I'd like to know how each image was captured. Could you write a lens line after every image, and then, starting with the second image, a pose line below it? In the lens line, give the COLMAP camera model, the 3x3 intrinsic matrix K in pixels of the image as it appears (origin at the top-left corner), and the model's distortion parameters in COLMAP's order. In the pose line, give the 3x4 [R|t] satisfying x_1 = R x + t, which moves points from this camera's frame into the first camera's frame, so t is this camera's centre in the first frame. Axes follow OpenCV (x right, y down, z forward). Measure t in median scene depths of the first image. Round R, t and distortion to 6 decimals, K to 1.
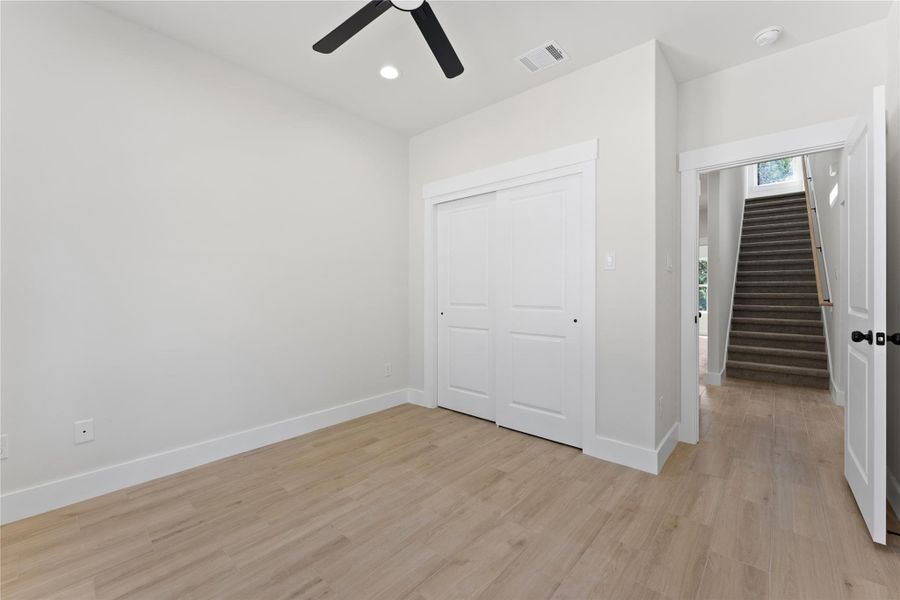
lens RADIAL K [[369.6, 0, 451.4], [0, 369.6, 295.6], [0, 0, 1]] dist [0.002777, 0.000367]
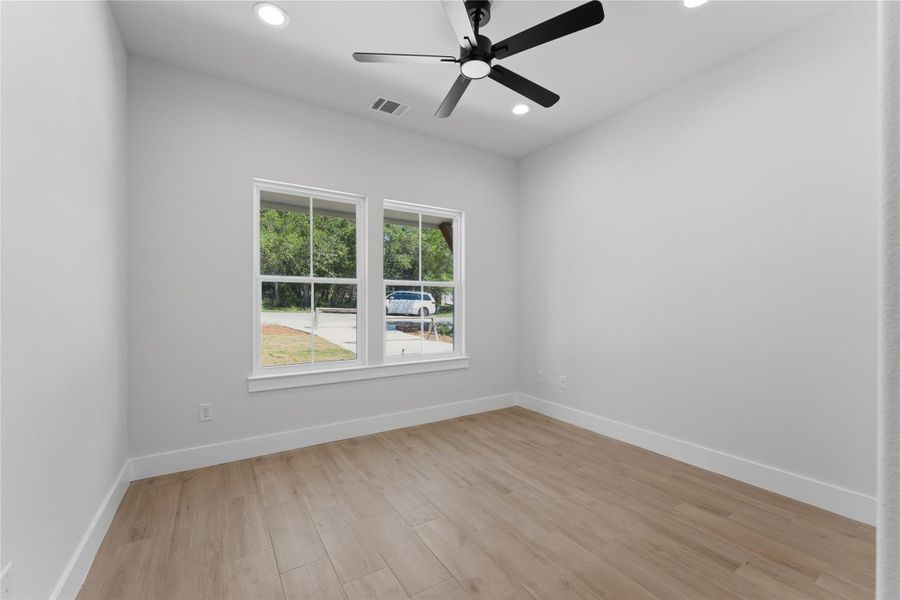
lens RADIAL K [[369.6, 0, 449.7], [0, 369.6, 302.5], [0, 0, 1]] dist [0.002777, 0.000367]
pose [[-0.275996, -0.000305, -0.961159, 0.825724], [-0.009541, 0.999952, 0.002422, -0.013445], [0.961111, 0.009839, -0.275986, 0.923238]]
